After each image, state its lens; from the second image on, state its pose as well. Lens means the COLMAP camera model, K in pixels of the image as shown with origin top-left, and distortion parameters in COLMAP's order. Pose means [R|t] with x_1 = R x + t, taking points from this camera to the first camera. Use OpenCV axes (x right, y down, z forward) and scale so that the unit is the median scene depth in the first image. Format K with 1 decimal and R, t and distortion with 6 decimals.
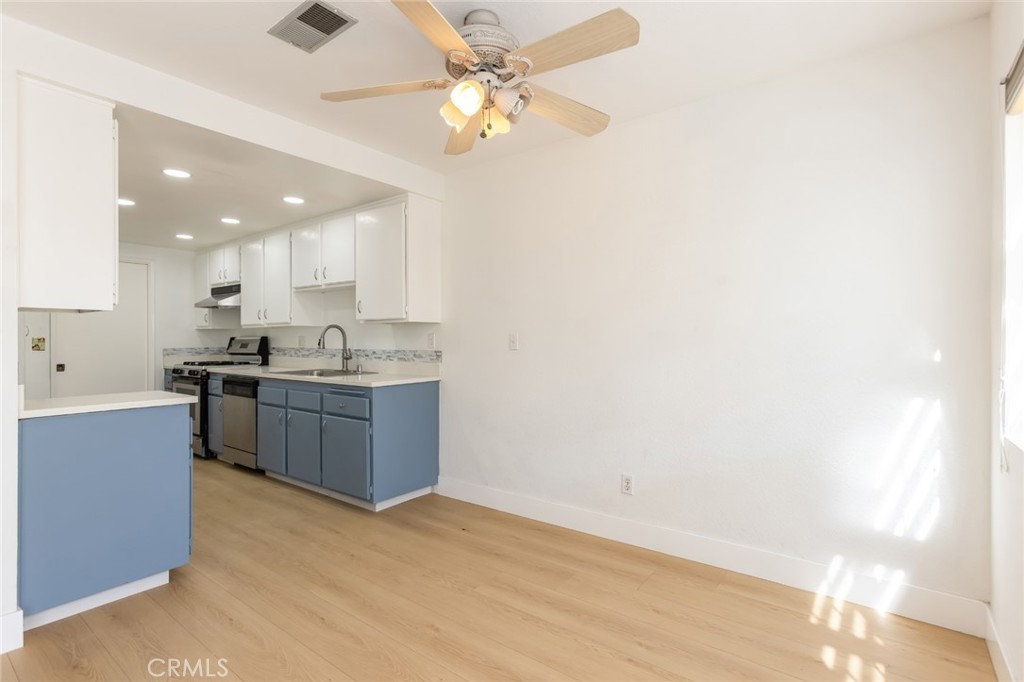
lens RADIAL K [[493.3, 0, 512.1], [0, 493.3, 339.4], [0, 0, 1]] dist [-0.021009, 0.016566]
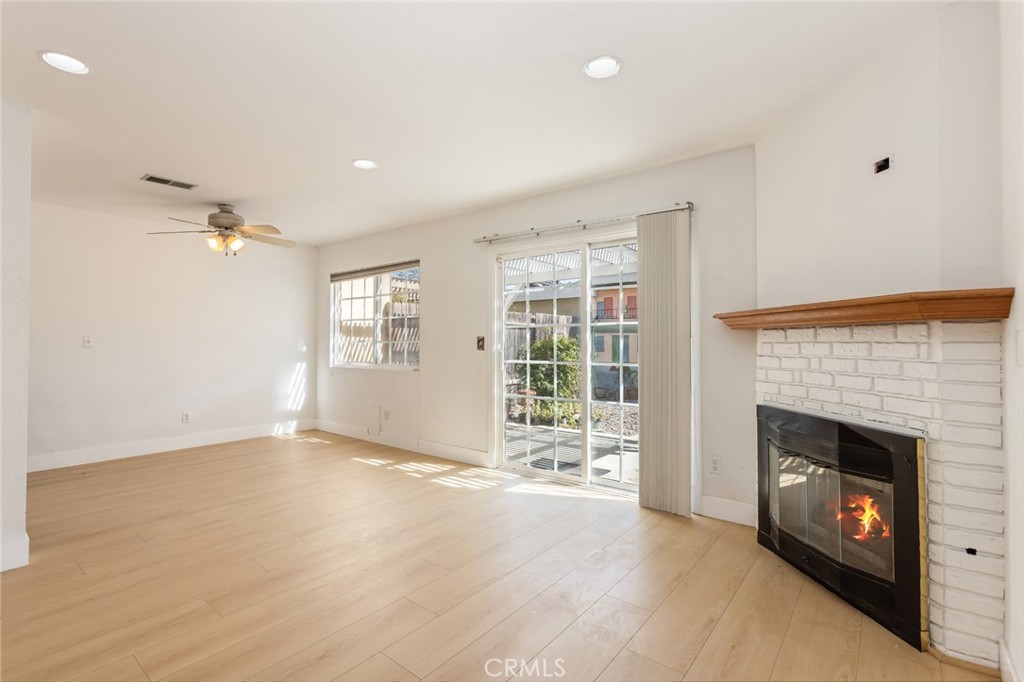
lens RADIAL K [[475.1, 0, 507.8], [0, 475.1, 336.8], [0, 0, 1]] dist [-0.020217, 0.014287]
pose [[0.029428, 0.011694, 0.999498, -1.055604], [-0.001379, 0.999931, -0.011659, 0.003179], [-0.999566, -0.001035, 0.029442, -0.196584]]
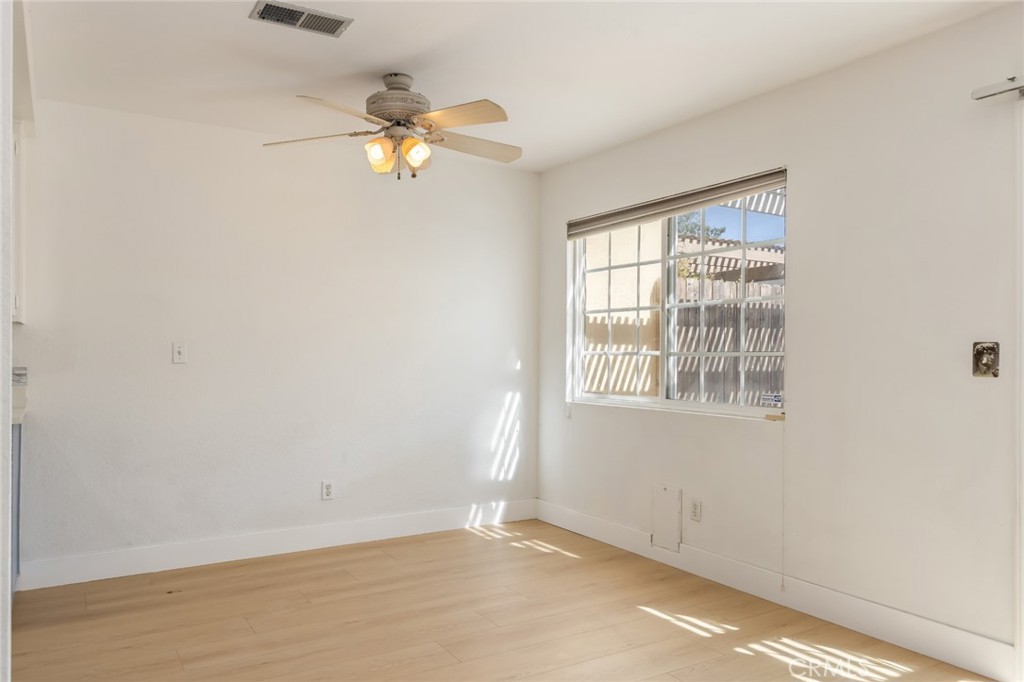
lens RADIAL K [[739.9, 0, 512.4], [0, 739.9, 354.5], [0, 0, 1]] dist [0.011943, 0.005780]
pose [[0.364903, 0.000705, 0.931045, -0.738654], [-0.004498, 0.999989, 0.001005, 0.002643], [-0.931035, -0.004555, 0.364902, 0.045371]]
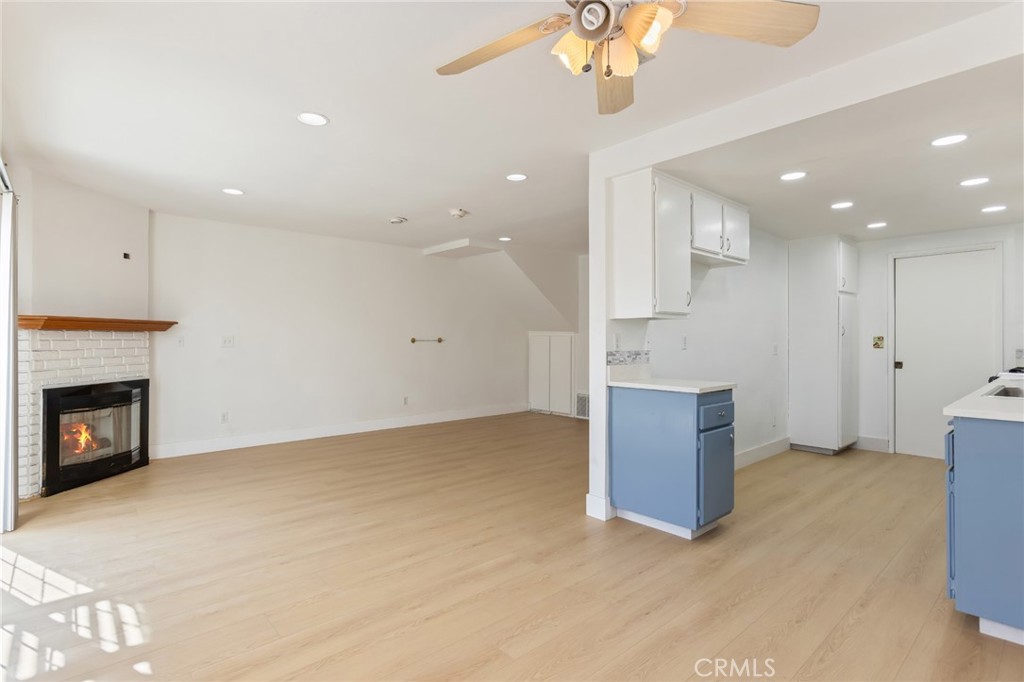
lens RADIAL K [[502.8, 0, 508.2], [0, 502.8, 337.7], [0, 0, 1]] dist [-0.013656, 0.011047]
pose [[-0.197216, -0.001819, -0.980358, 0.340731], [0.000626, 0.999998, -0.001982, 0.000735], [0.980360, -0.001004, -0.197214, 0.458678]]
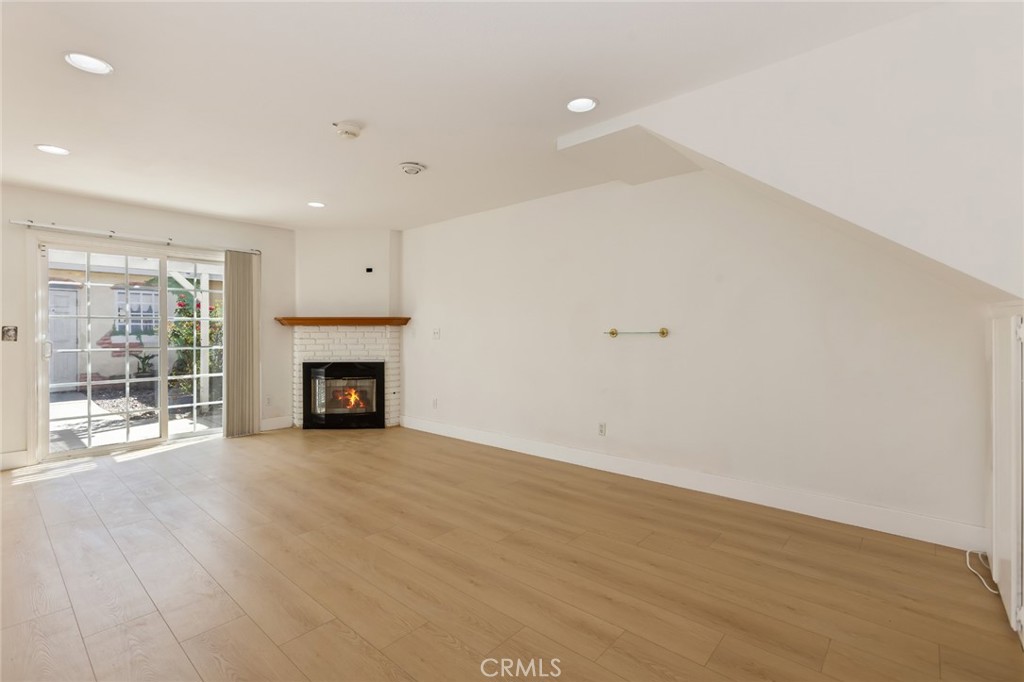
lens RADIAL K [[468.7, 0, 506.8], [0, 468.7, 332.4], [0, 0, 1]] dist [-0.011237, 0.009607]
pose [[-0.996972, 0.001623, 0.077748, -1.072021], [0.001715, 0.999998, 0.001109, 0.003293], [-0.077746, 0.001239, -0.996972, 0.777964]]
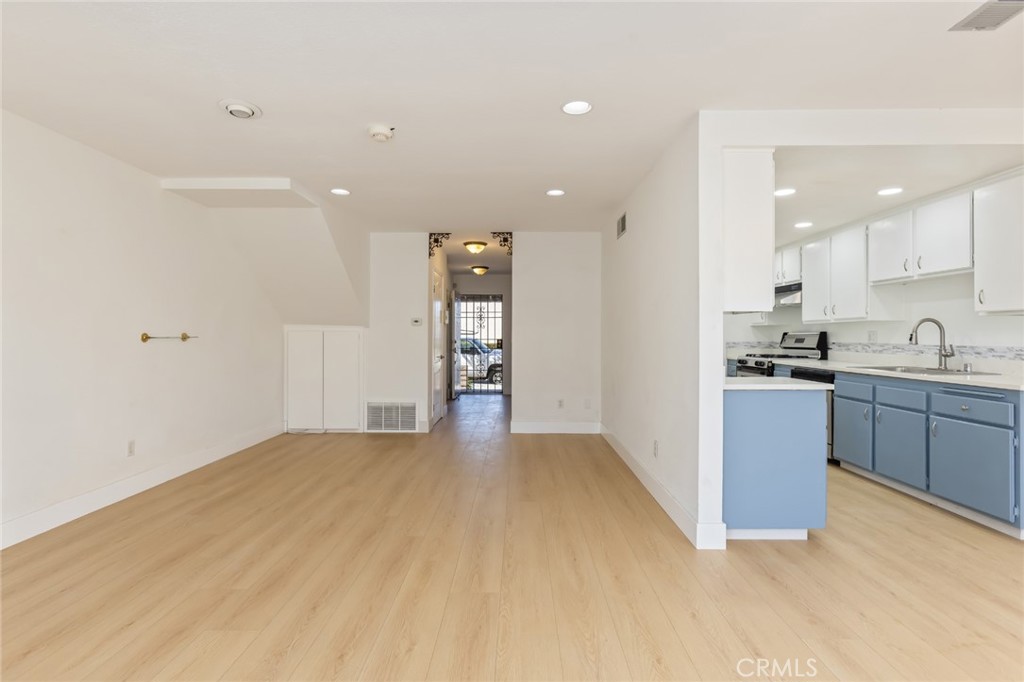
lens RADIAL K [[478.0, 0, 511.0], [0, 478.0, 338.0], [0, 0, 1]] dist [-0.019042, 0.009294]
pose [[0.593570, 0.004850, -0.804768, -0.117282], [0.000607, 0.999979, 0.006474, 0.000806], [0.804782, -0.004331, 0.593555, -0.145437]]
